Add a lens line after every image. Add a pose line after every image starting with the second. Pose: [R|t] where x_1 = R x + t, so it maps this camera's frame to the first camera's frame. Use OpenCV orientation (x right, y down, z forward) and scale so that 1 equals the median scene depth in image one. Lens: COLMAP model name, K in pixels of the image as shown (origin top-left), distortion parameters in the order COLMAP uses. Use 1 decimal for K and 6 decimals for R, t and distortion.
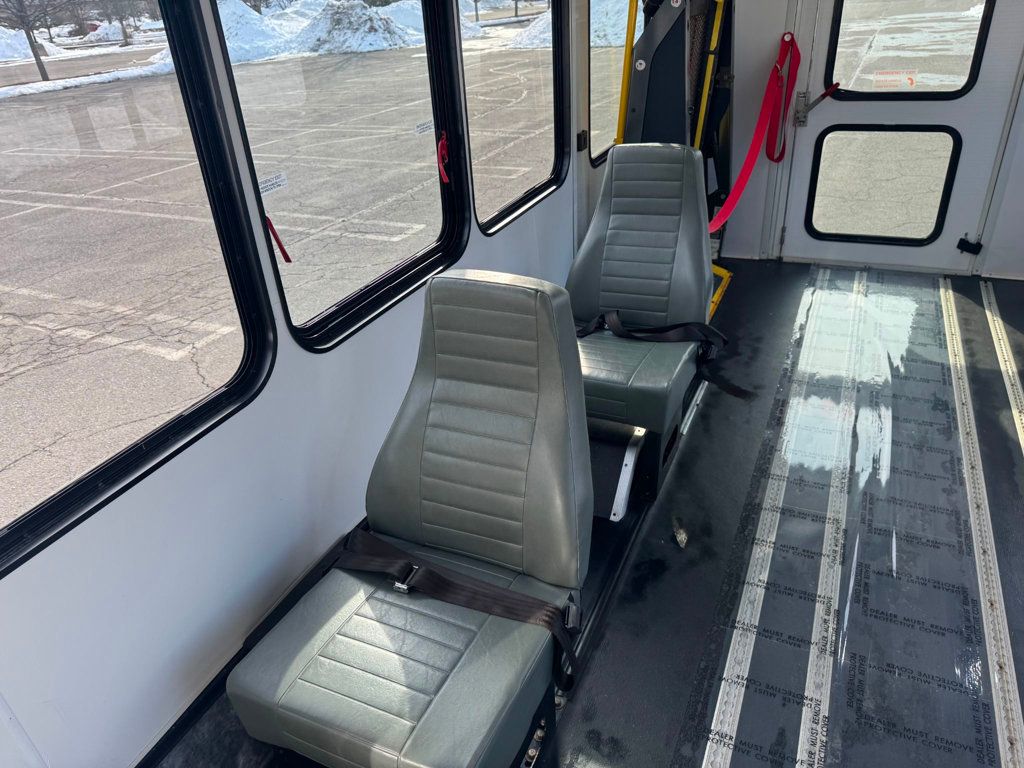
lens RADIAL K [[720.0, 0, 506.1], [0, 720.0, 386.1], [0, 0, 1]] dist [0.062838, -0.090329]
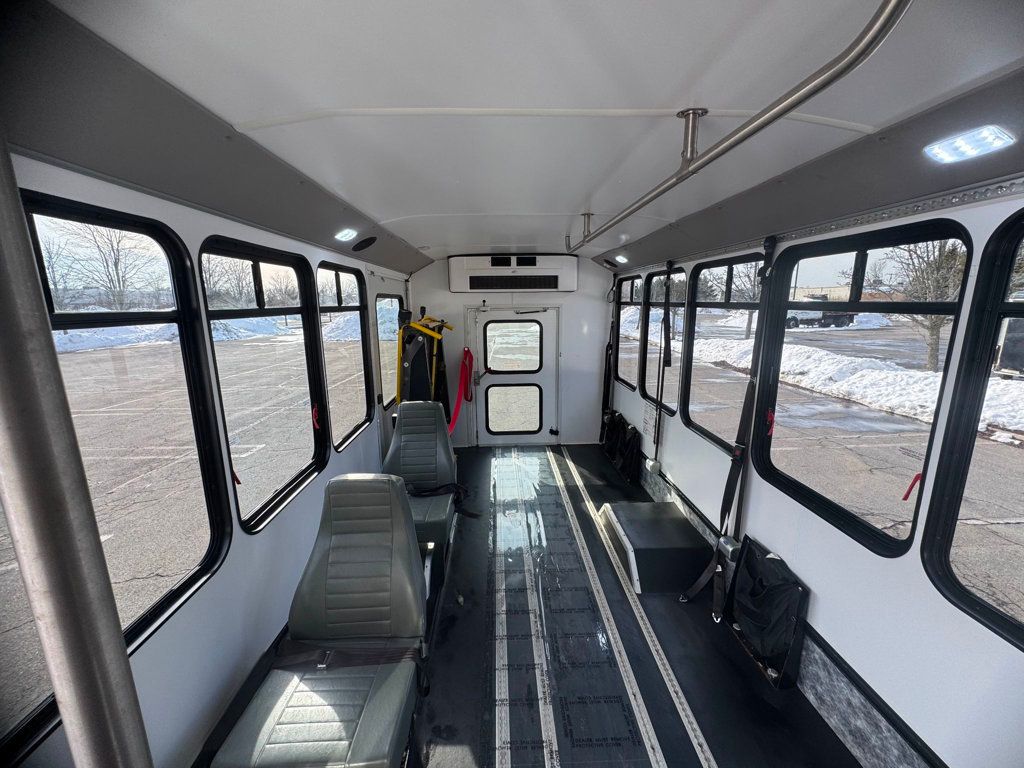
lens RADIAL K [[406.3, 0, 512.0], [0, 406.3, 384.0], [0, 0, 1]] dist [0.000695, -0.000181]
pose [[0.890453, -0.035077, 0.453721, -0.086874], [0.179068, 0.943600, -0.278483, -0.002605], [-0.418363, 0.329223, 0.846513, -0.121930]]
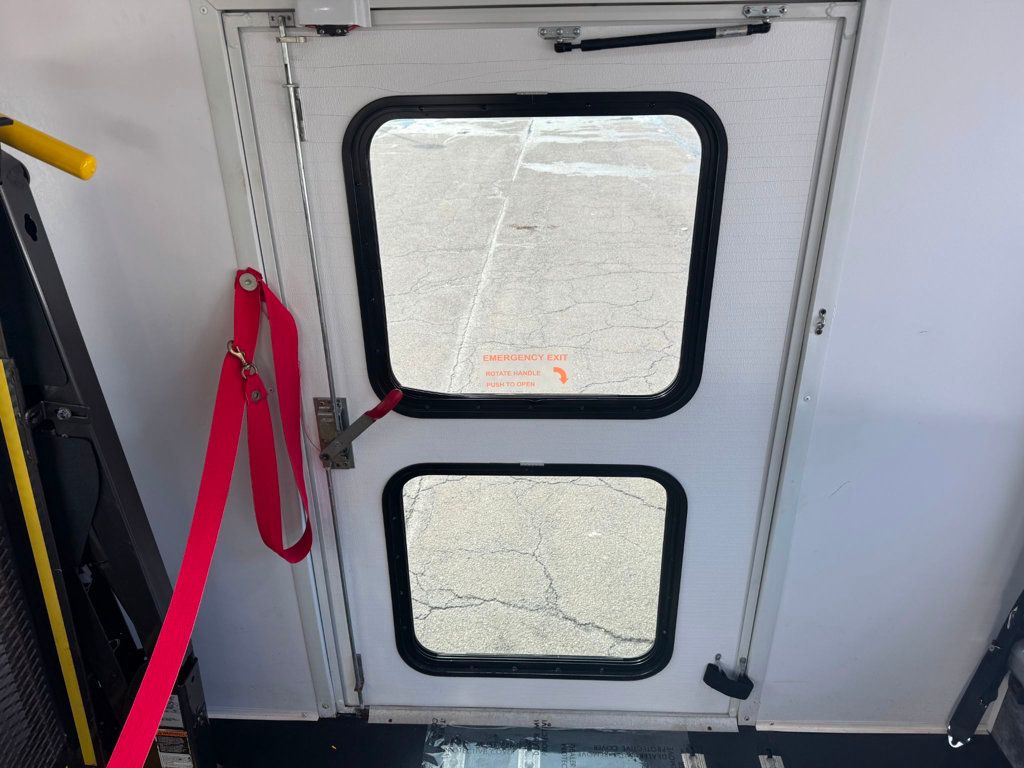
lens RADIAL K [[712.6, 0, 510.9], [0, 712.6, 388.7], [0, 0, 1]] dist [0.104139, -0.142069]
pose [[0.922390, -0.119752, 0.367227, 0.524233], [0.147686, 0.987829, -0.048822, -0.550444], [-0.356911, 0.099267, 0.928849, 0.871242]]
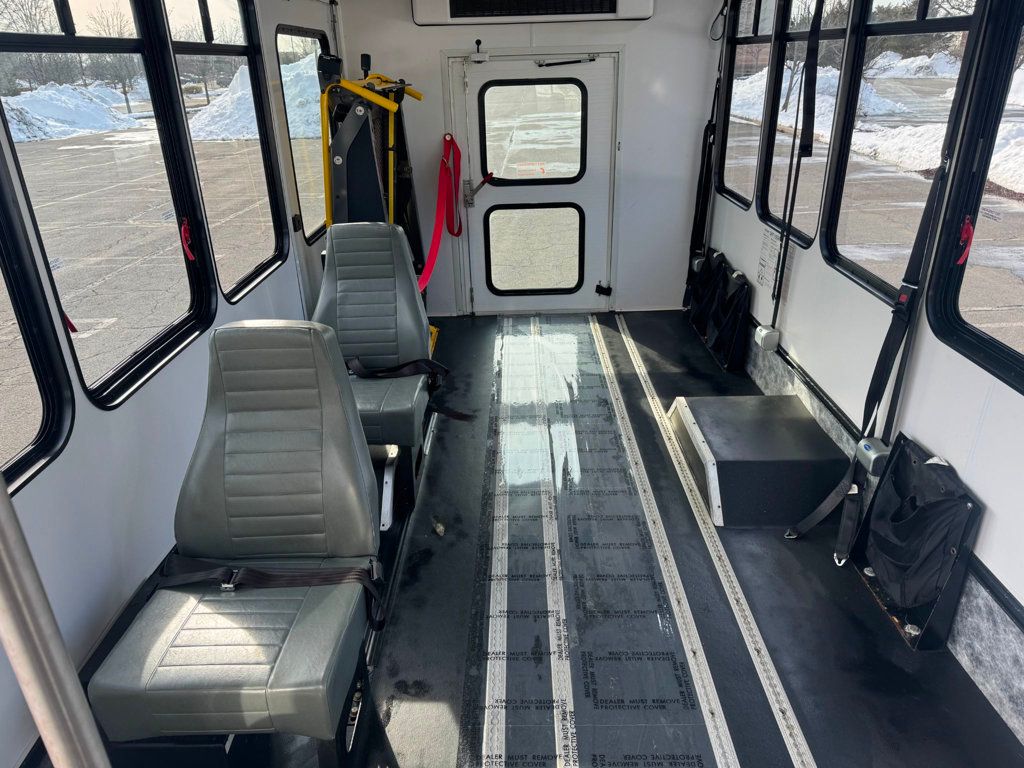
lens RADIAL K [[712.6, 0, 510.9], [0, 712.6, 388.7], [0, 0, 1]] dist [0.104139, -0.142069]
pose [[0.910633, -0.132667, 0.391340, -0.079614], [0.172747, 0.982554, -0.068884, 0.067329], [-0.375375, 0.130331, 0.917664, -0.167875]]
